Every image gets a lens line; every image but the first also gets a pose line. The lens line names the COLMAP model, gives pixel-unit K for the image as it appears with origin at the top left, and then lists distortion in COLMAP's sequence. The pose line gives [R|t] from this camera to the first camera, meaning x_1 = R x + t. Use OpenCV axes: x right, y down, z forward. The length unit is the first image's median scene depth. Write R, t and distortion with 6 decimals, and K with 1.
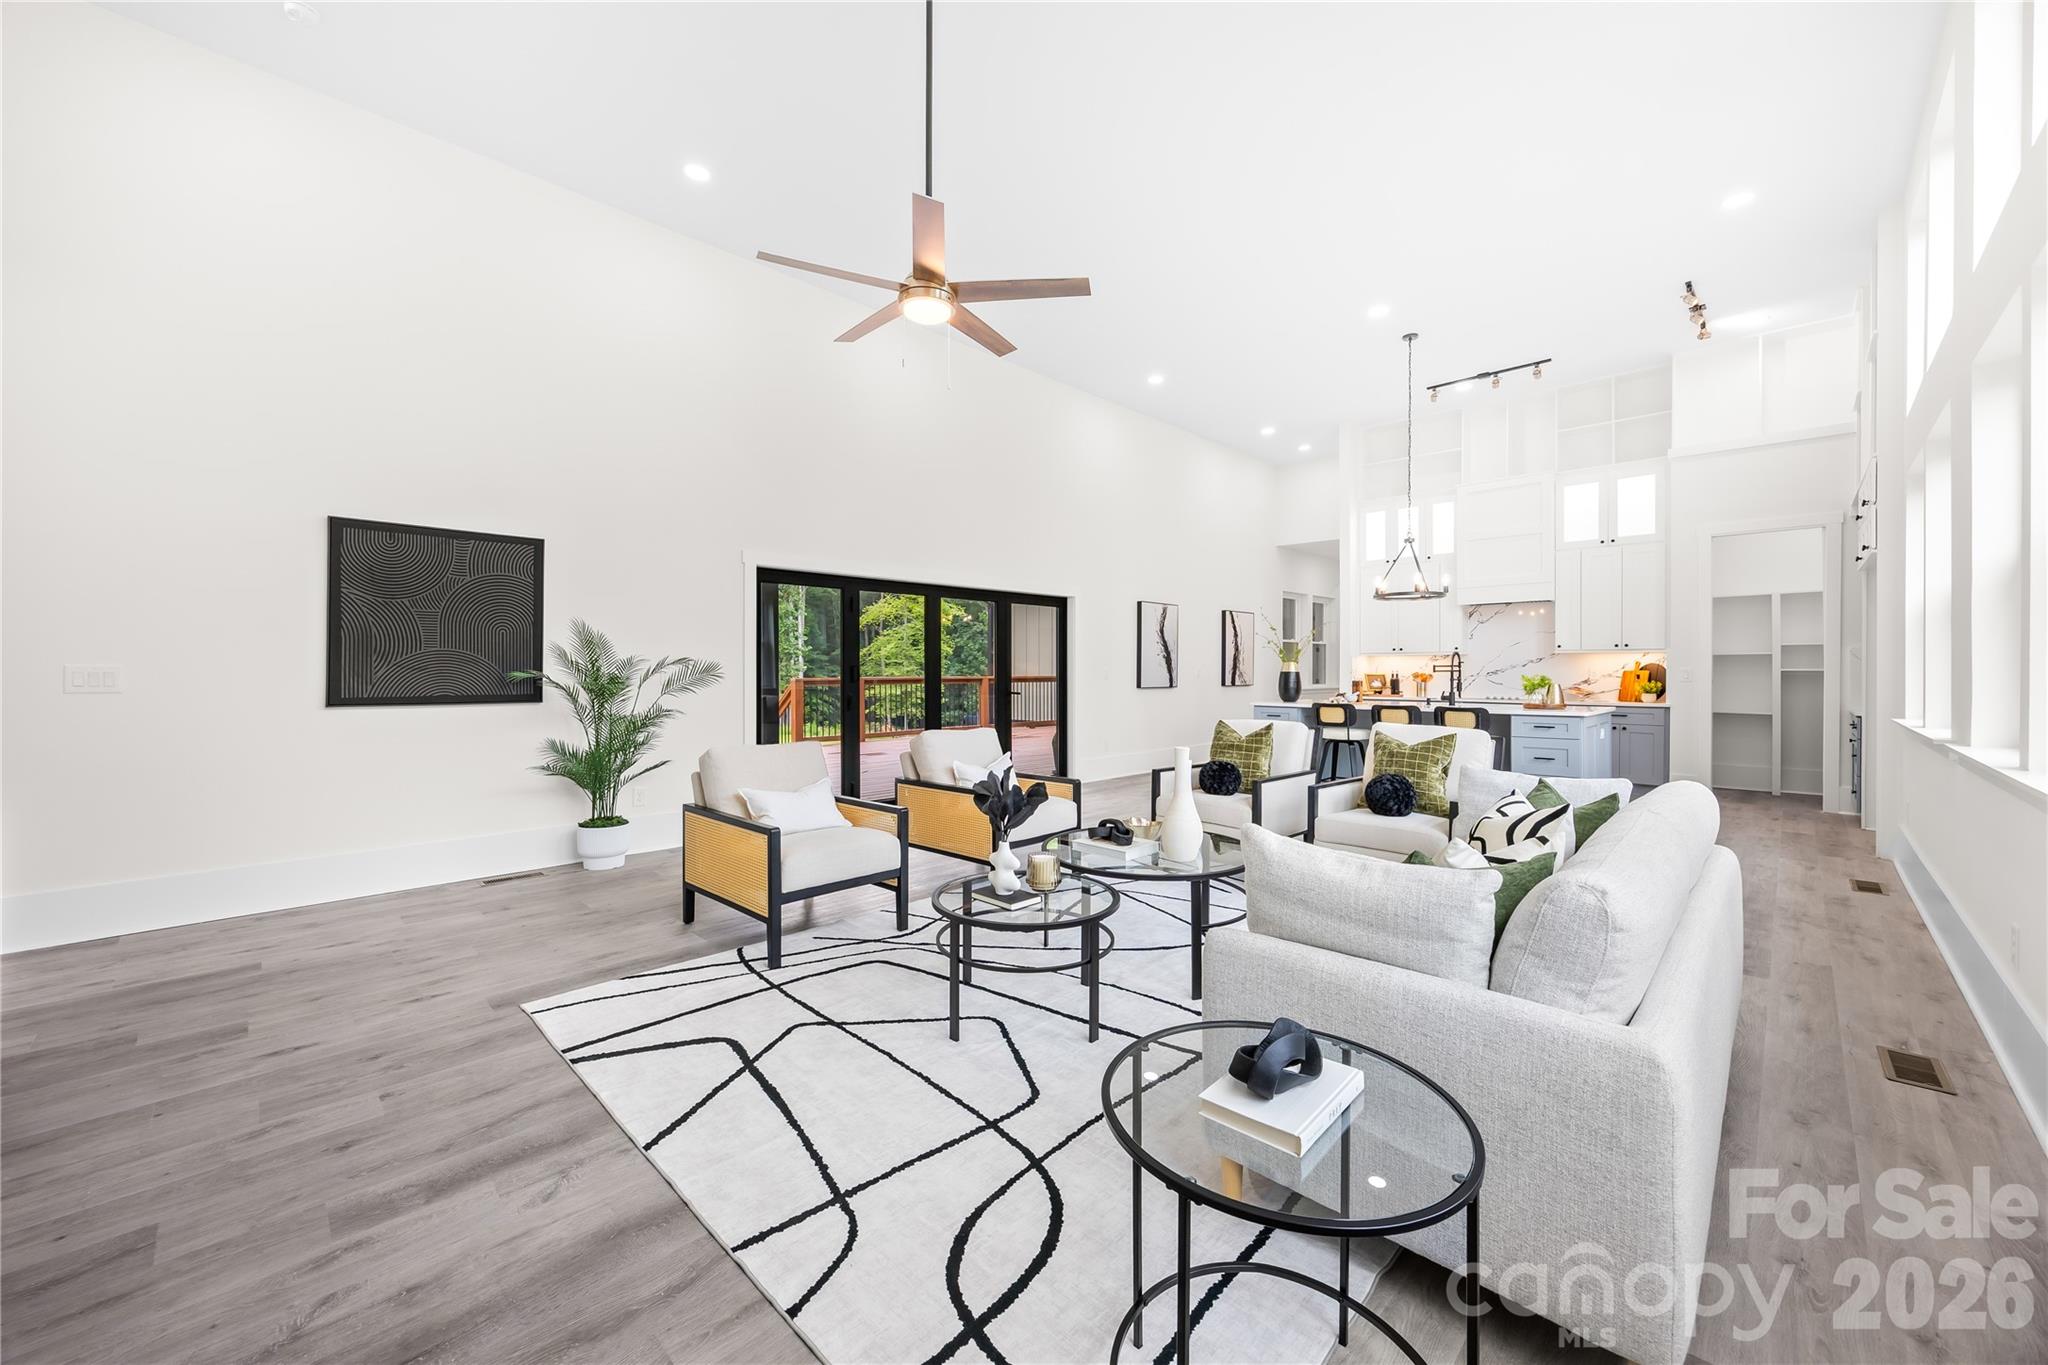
lens RADIAL K [[779.5, 0, 1022.0], [0, 779.5, 669.7], [0, 0, 1]] dist [-0.003131, -0.000043]
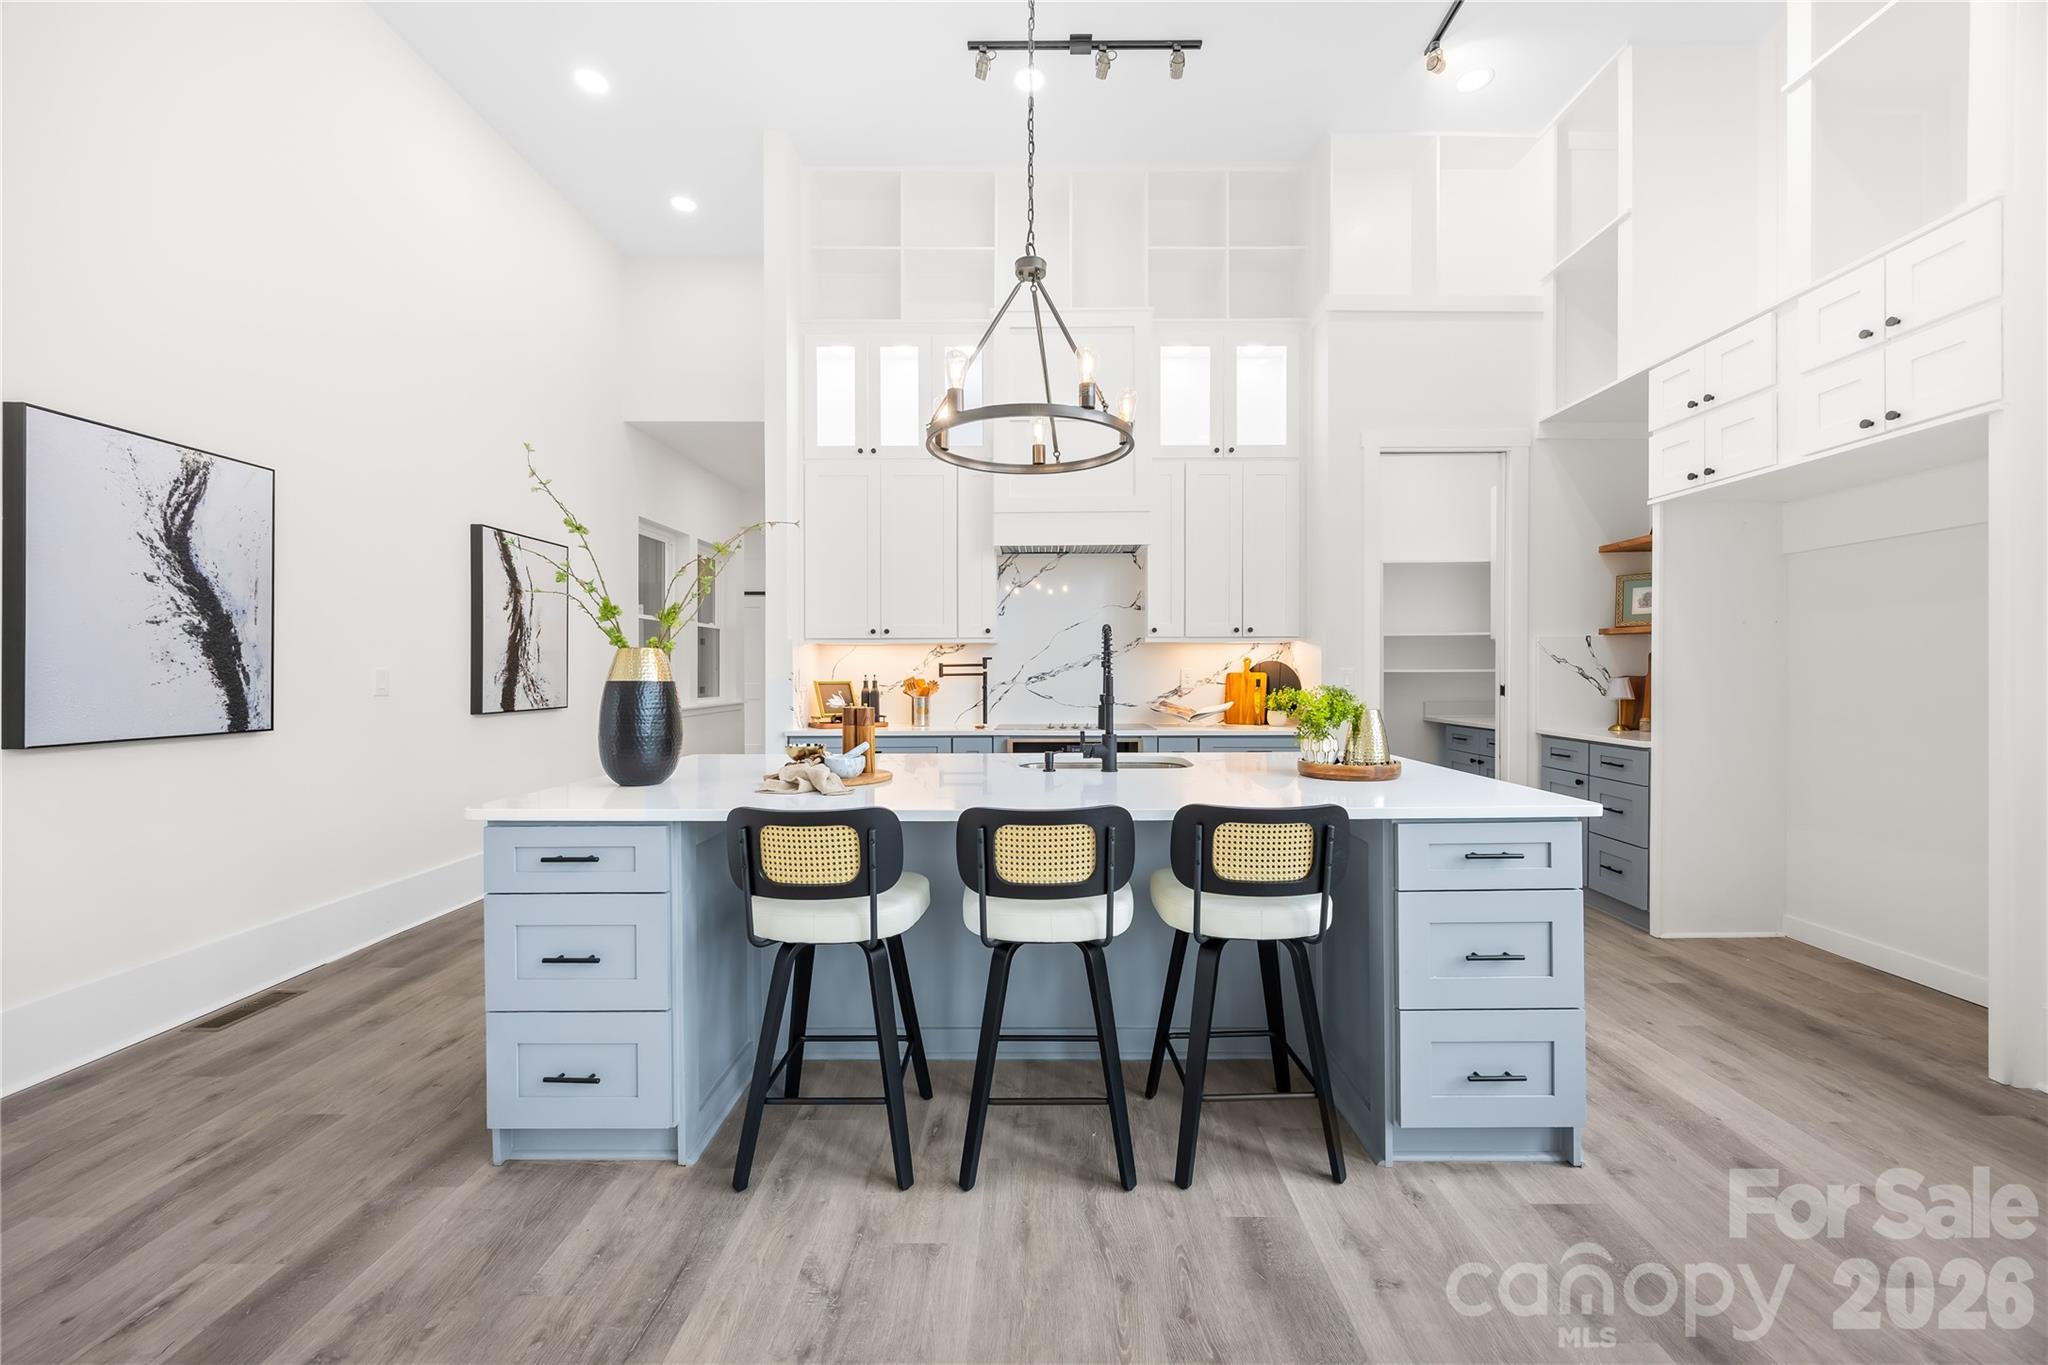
lens RADIAL K [[784.0, 0, 1036.1], [0, 784.0, 676.4], [0, 0, 1]] dist [-0.004598, -0.000032]
pose [[0.713497, -0.006320, 0.700630, 0.245580], [0.002437, 0.999976, 0.006538, -0.000576], [-0.700654, -0.002958, 0.713495, 0.691641]]
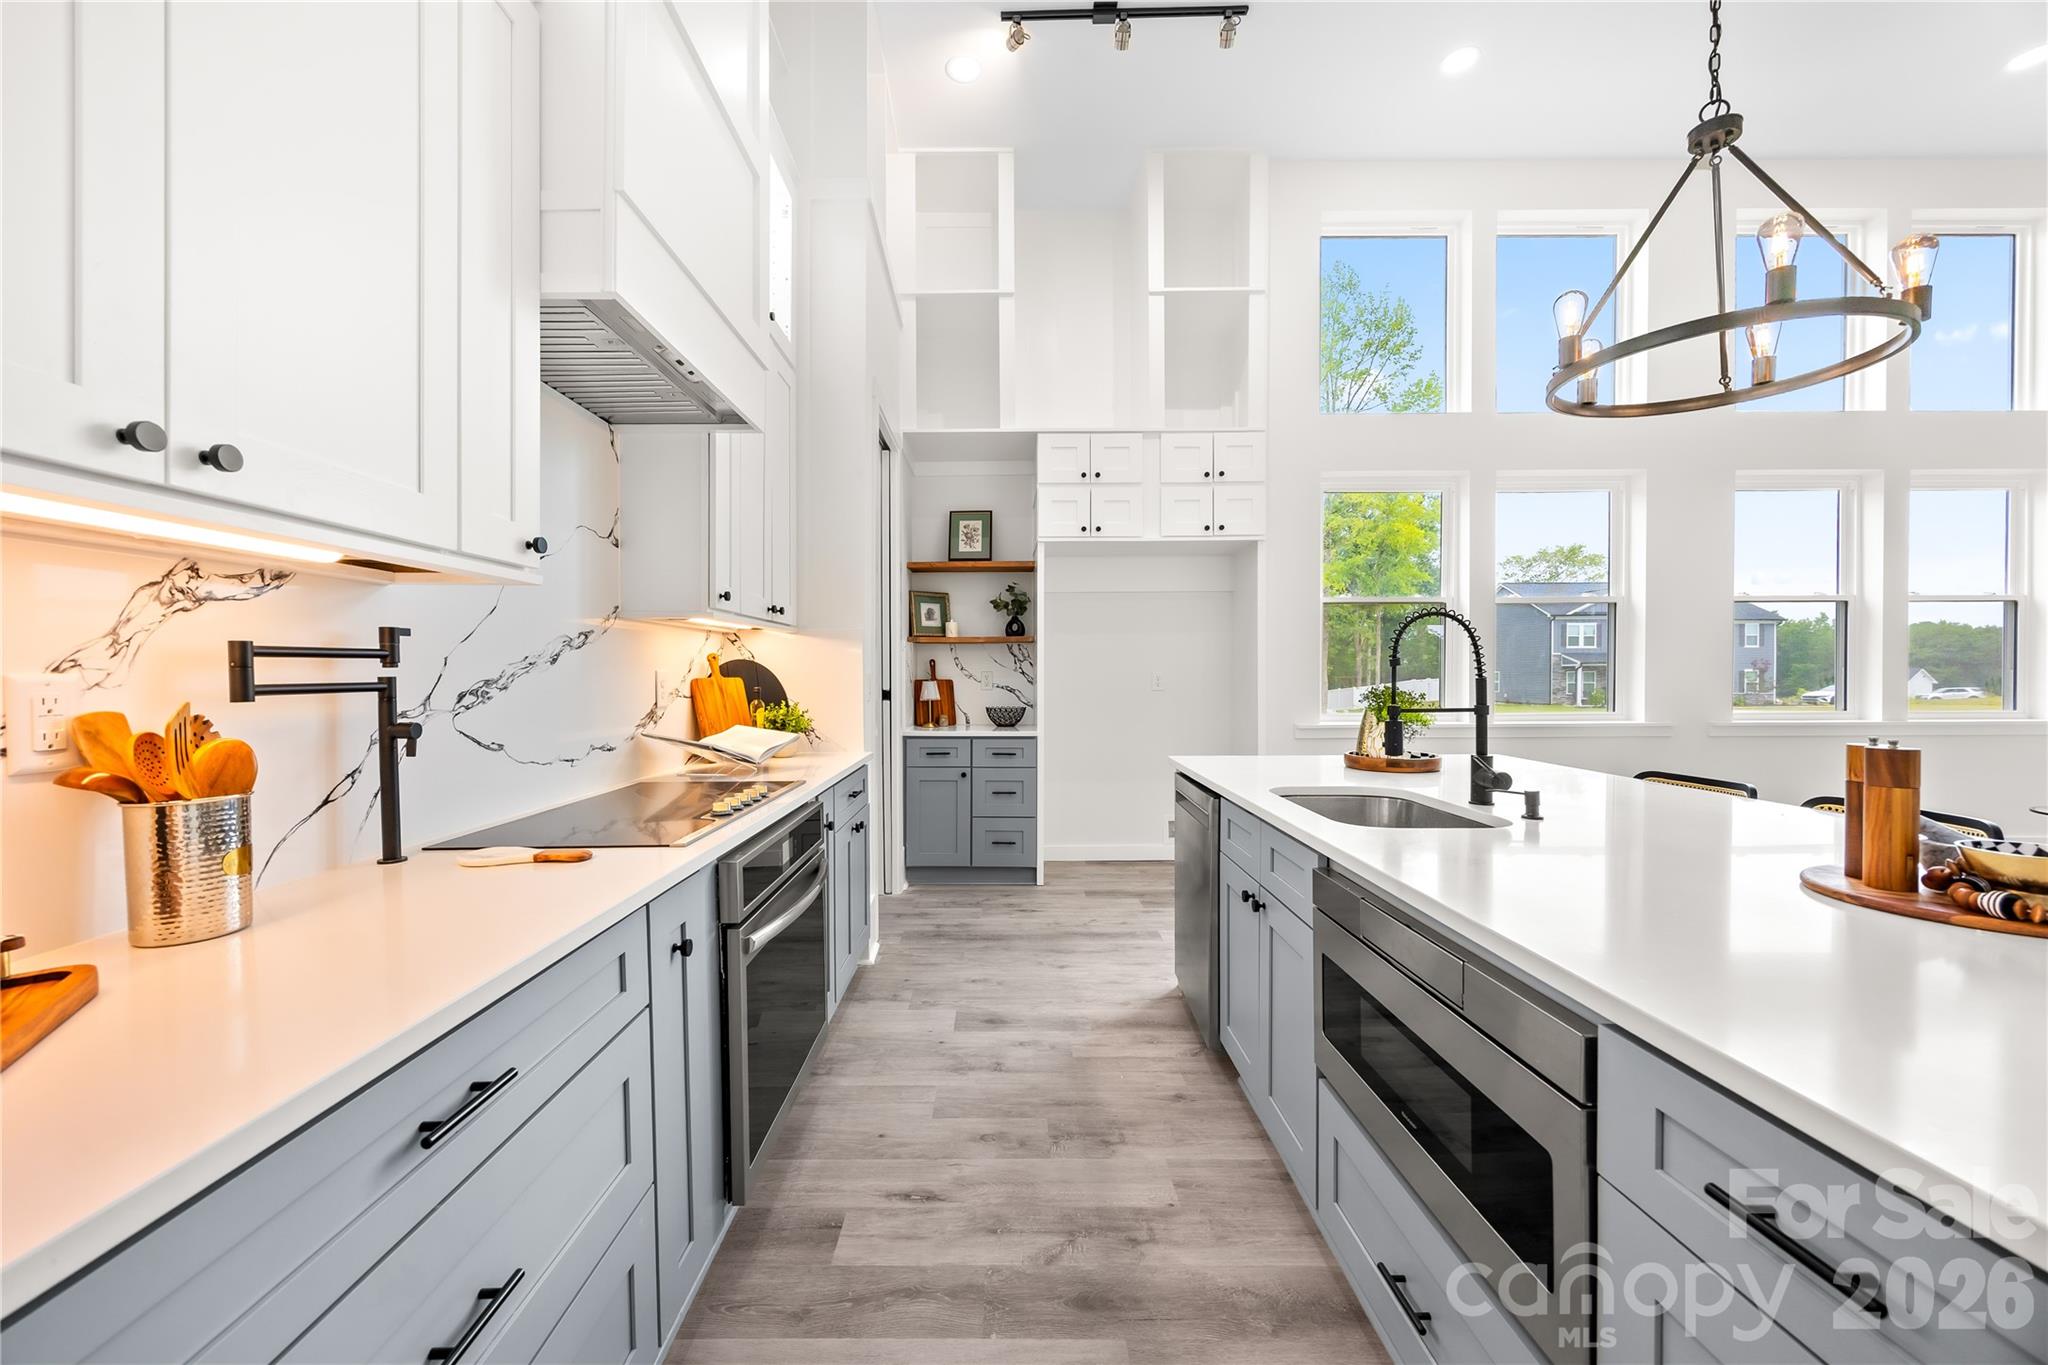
lens RADIAL K [[792.4, 0, 997.3], [0, 792.4, 684.6], [0, 0, 1]] dist [-0.007598, 0.000173]
pose [[-0.695754, -0.007051, 0.718246, 0.427692], [0.003720, 0.999903, 0.013420, -0.000485], [-0.718271, 0.012009, -0.695660, 1.195193]]
